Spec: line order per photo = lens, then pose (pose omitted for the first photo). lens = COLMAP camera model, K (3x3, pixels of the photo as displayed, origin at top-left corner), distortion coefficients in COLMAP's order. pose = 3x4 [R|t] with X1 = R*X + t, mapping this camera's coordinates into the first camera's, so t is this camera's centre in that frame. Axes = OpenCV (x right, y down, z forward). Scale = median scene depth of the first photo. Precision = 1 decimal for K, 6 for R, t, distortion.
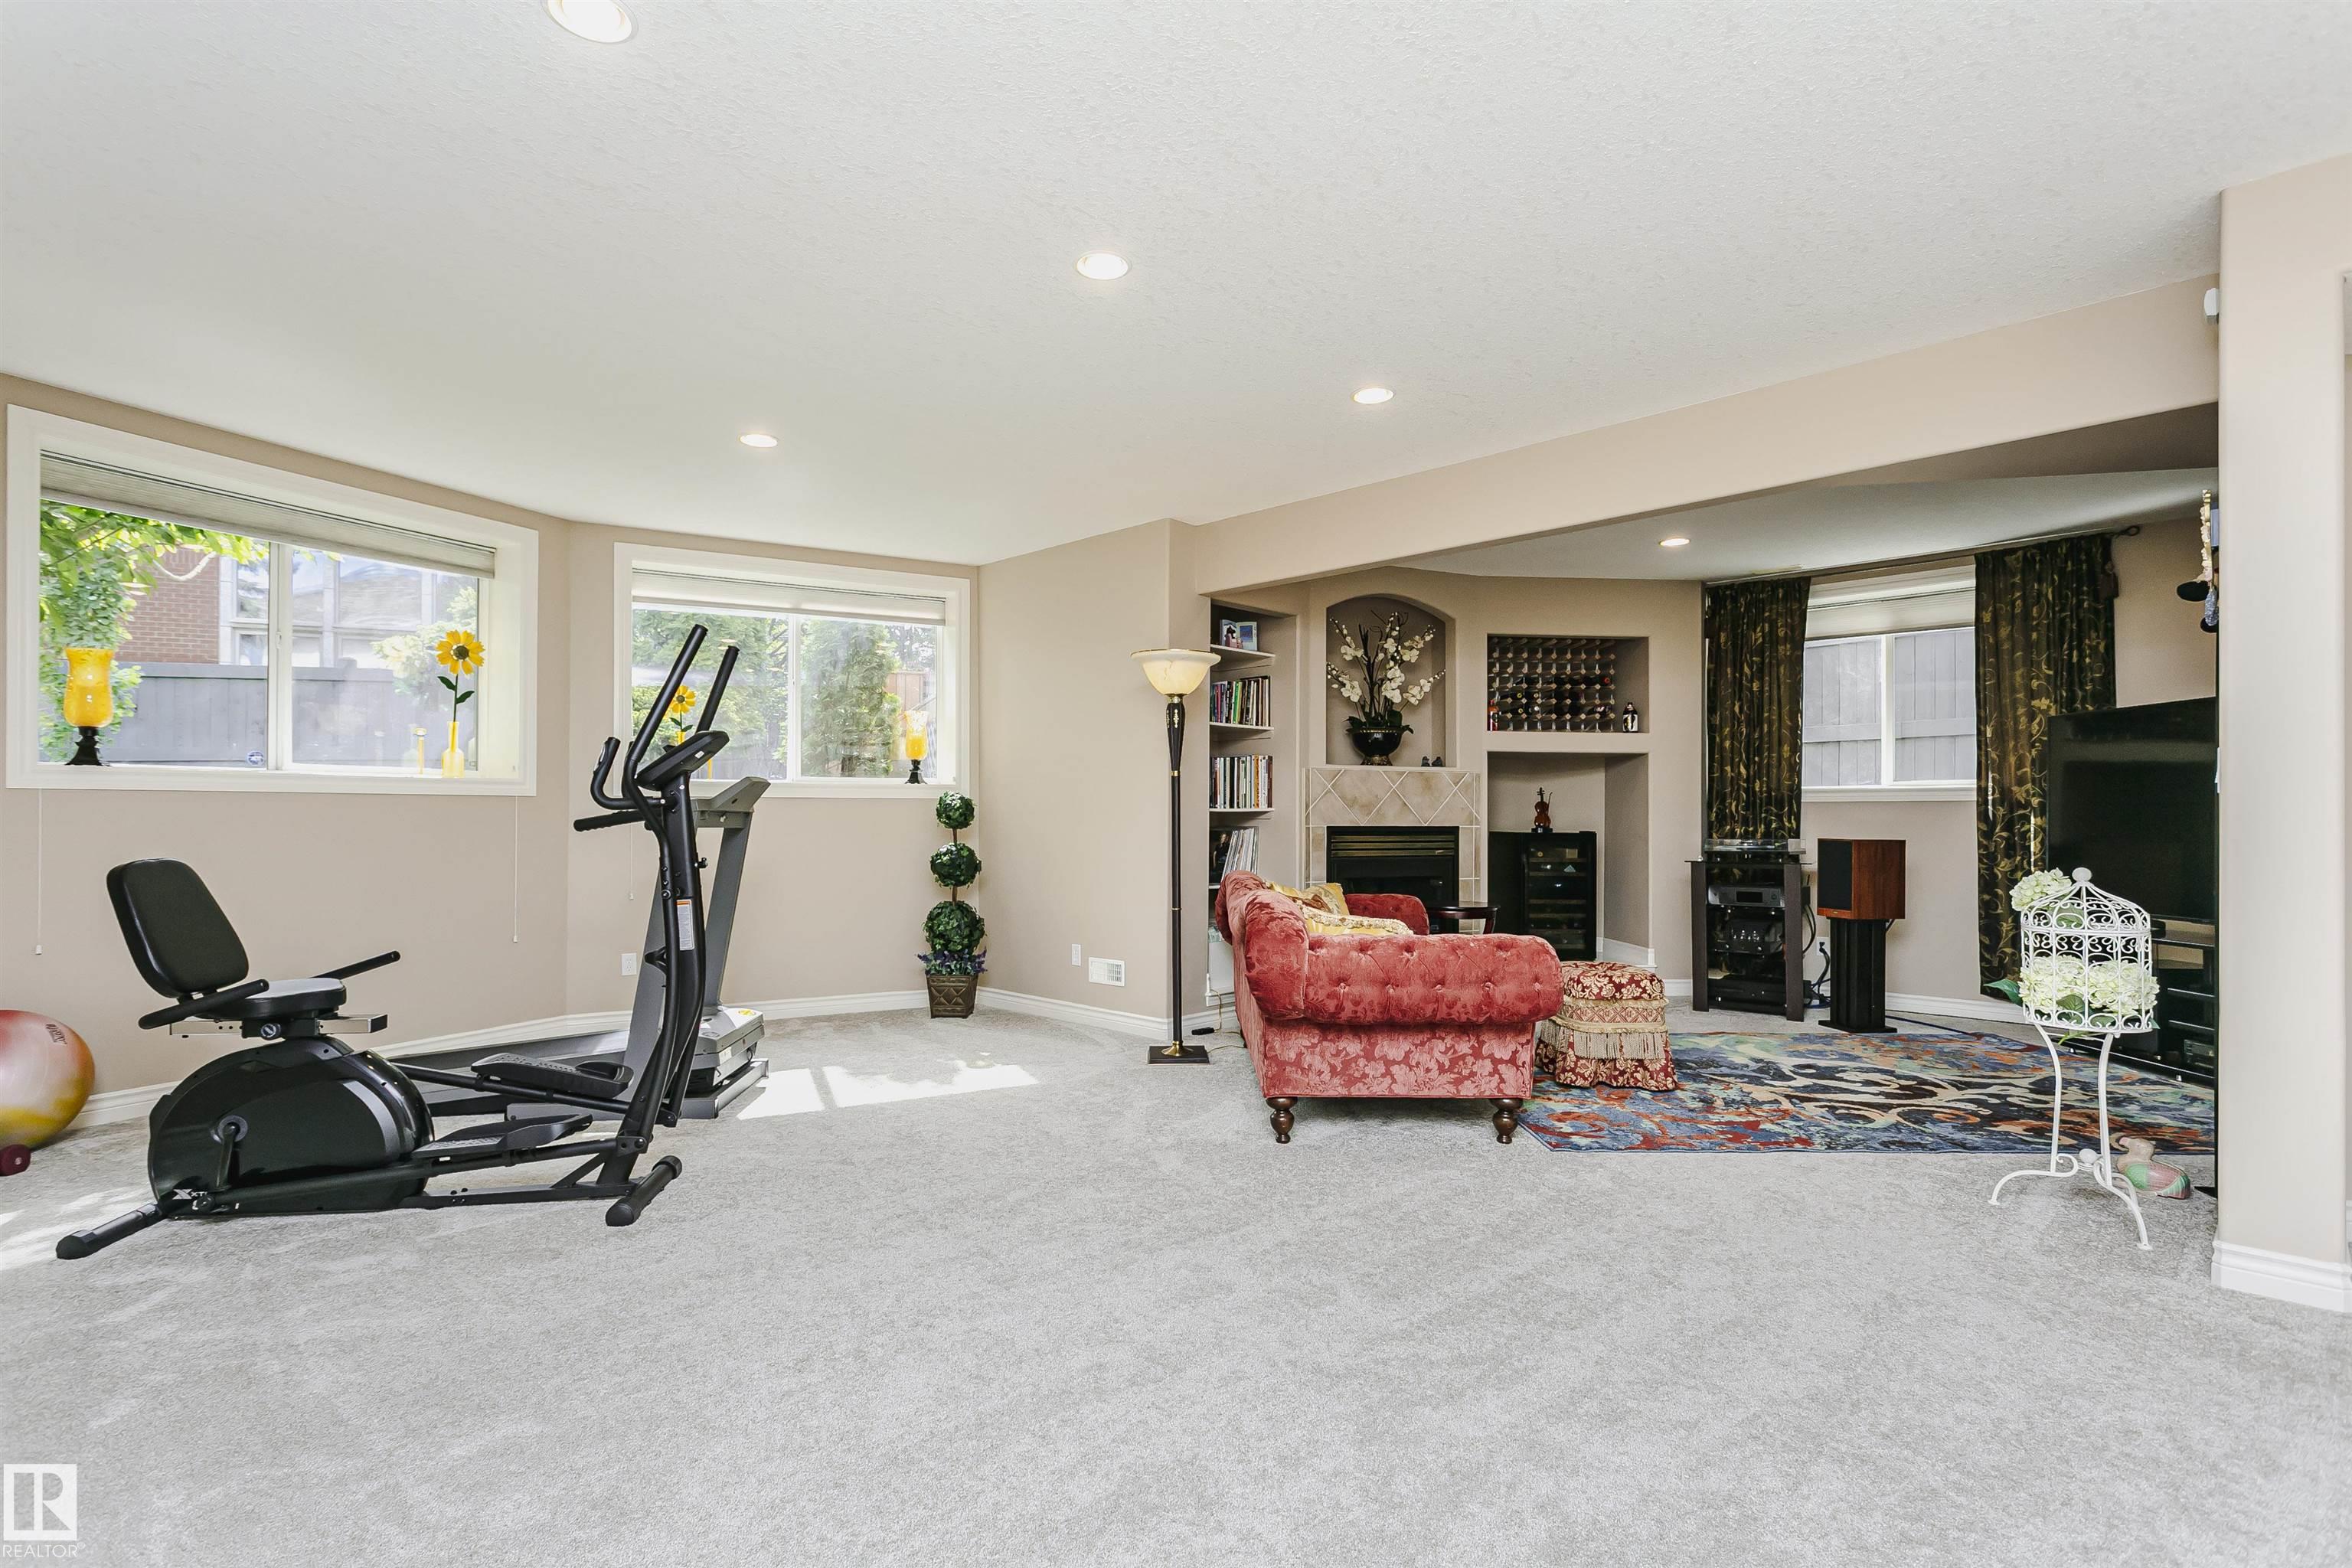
lens RADIAL K [[1115.4, 0, 1174.0], [0, 1115.4, 824.5], [0, 0, 1]] dist [0.003035, 0.000755]
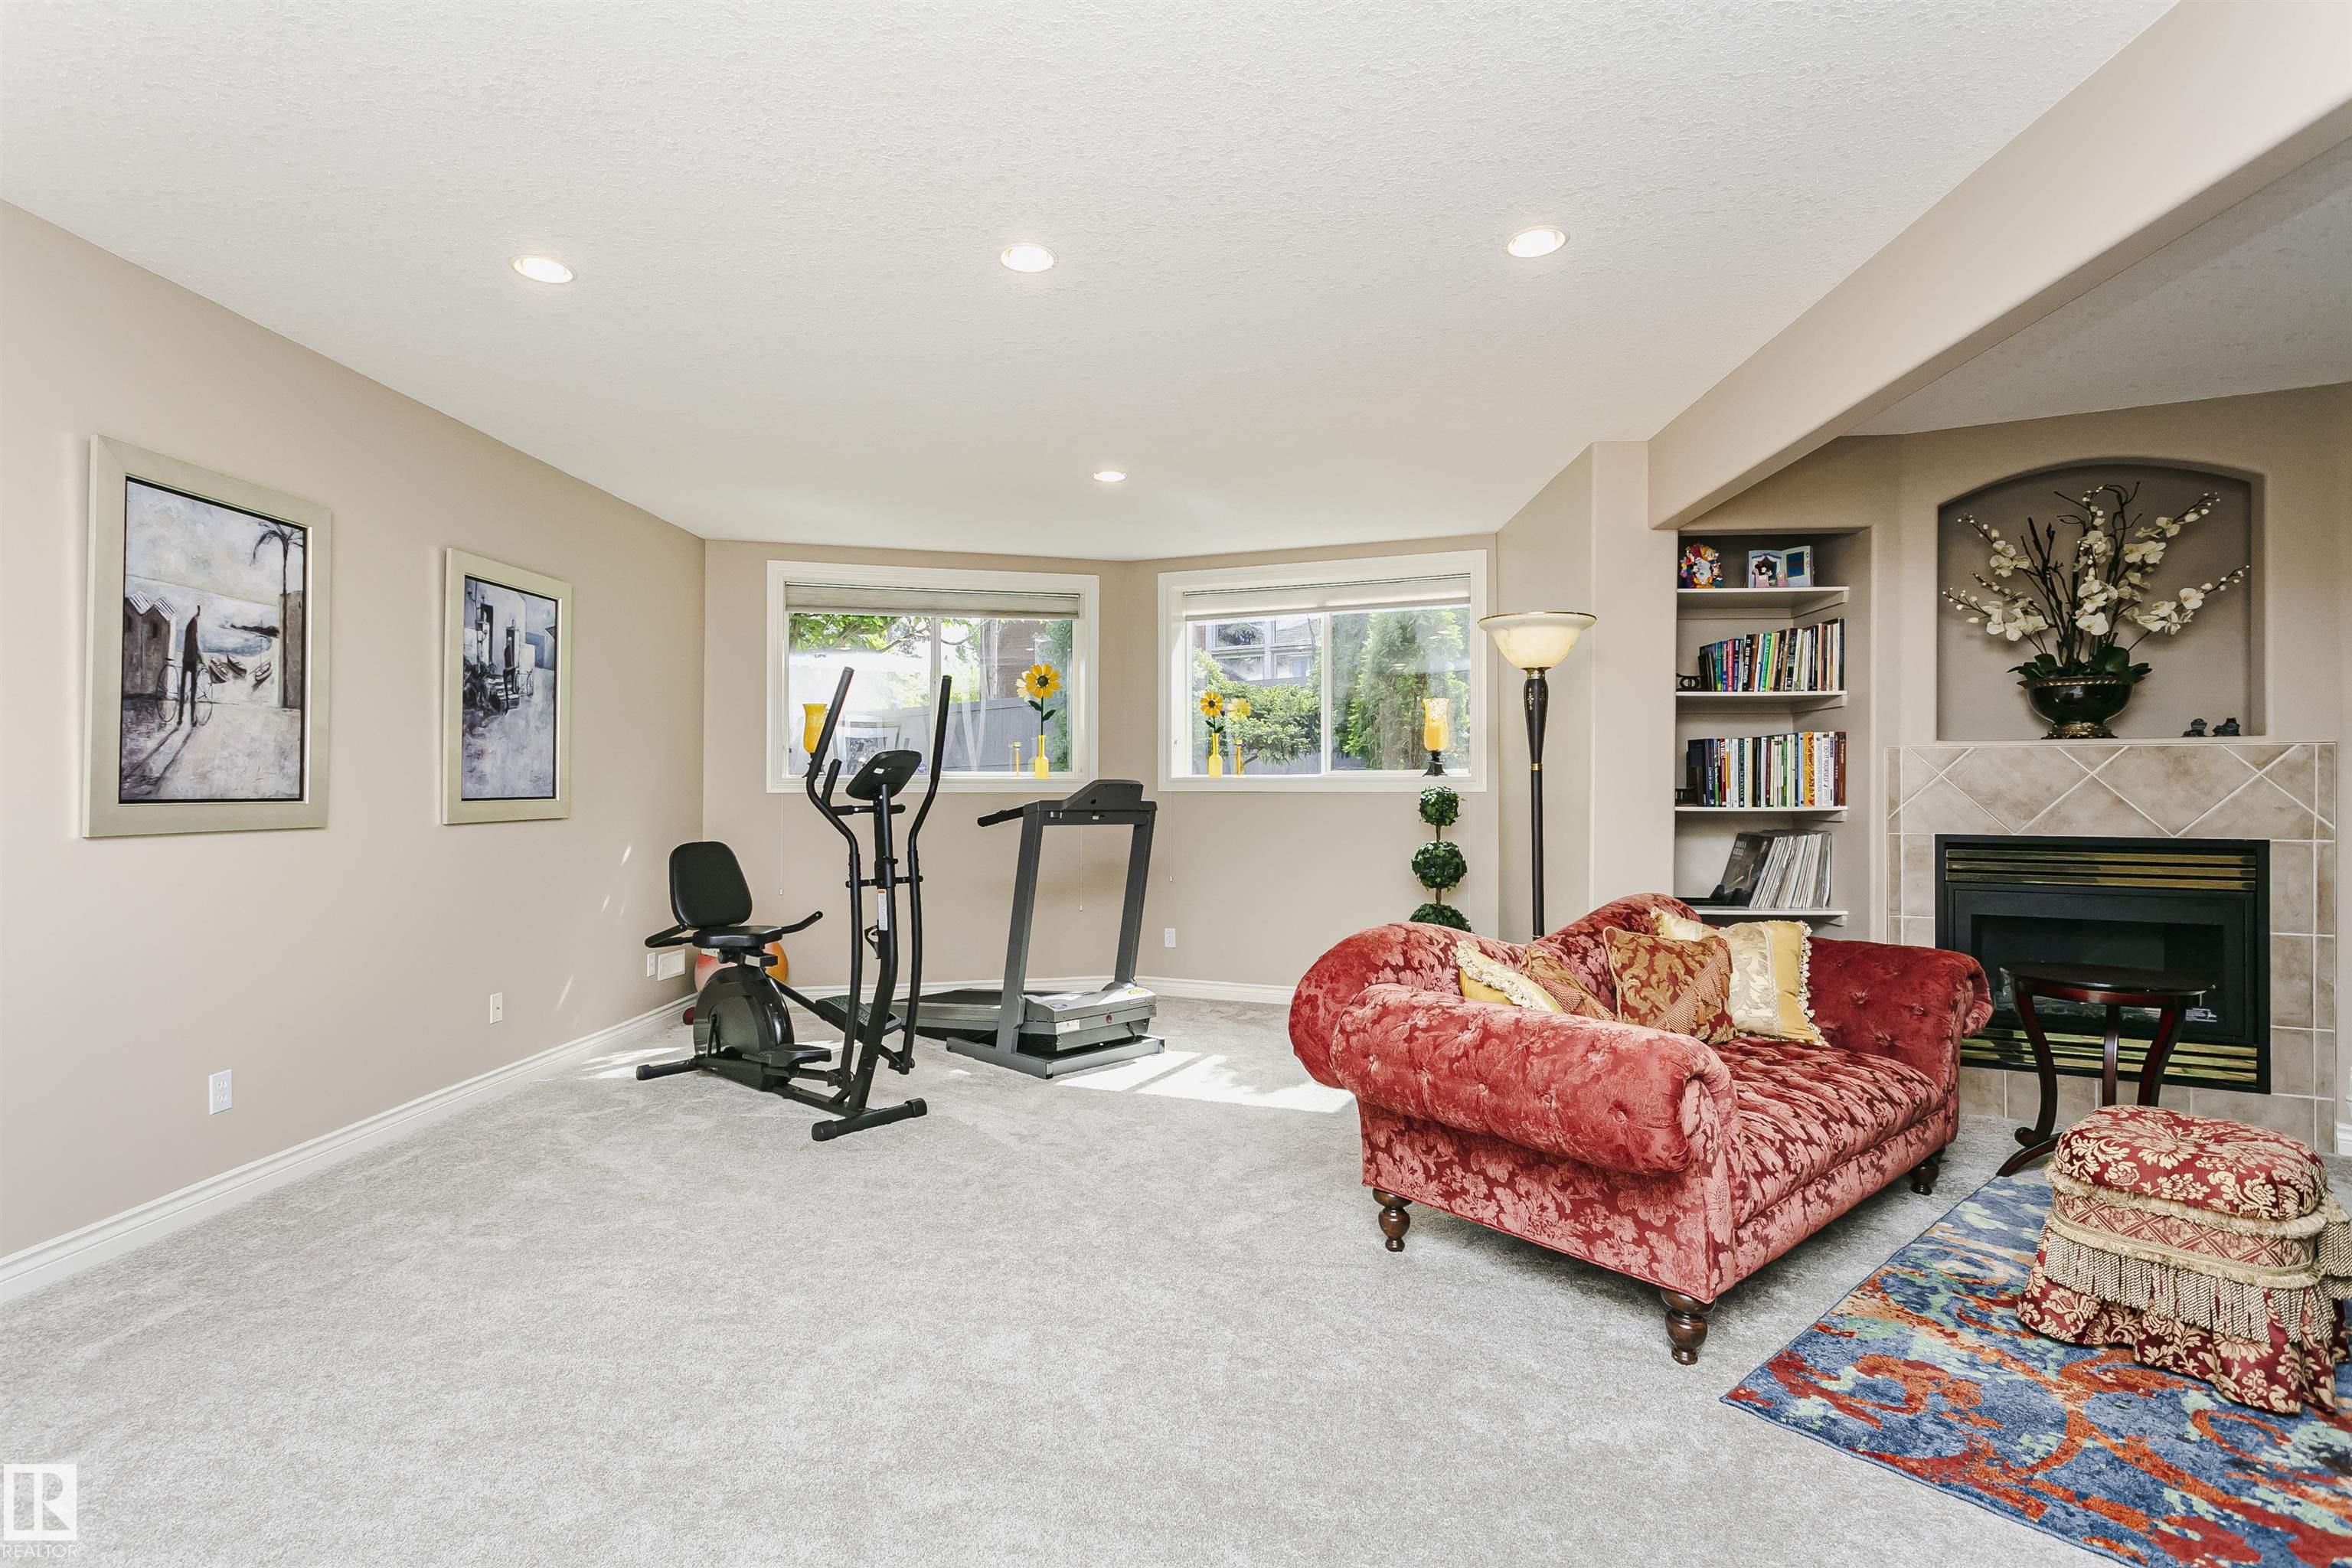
lens RADIAL K [[1136.1, 0, 1176.0], [0, 1136.1, 784.0], [0, 0, 1]] dist [0.001216, 0.001012]
pose [[0.643610, -0.003349, -0.765346, 0.458681], [-0.006396, 0.999932, -0.009754, -0.023964], [0.765327, 0.011173, 0.643545, 0.277819]]
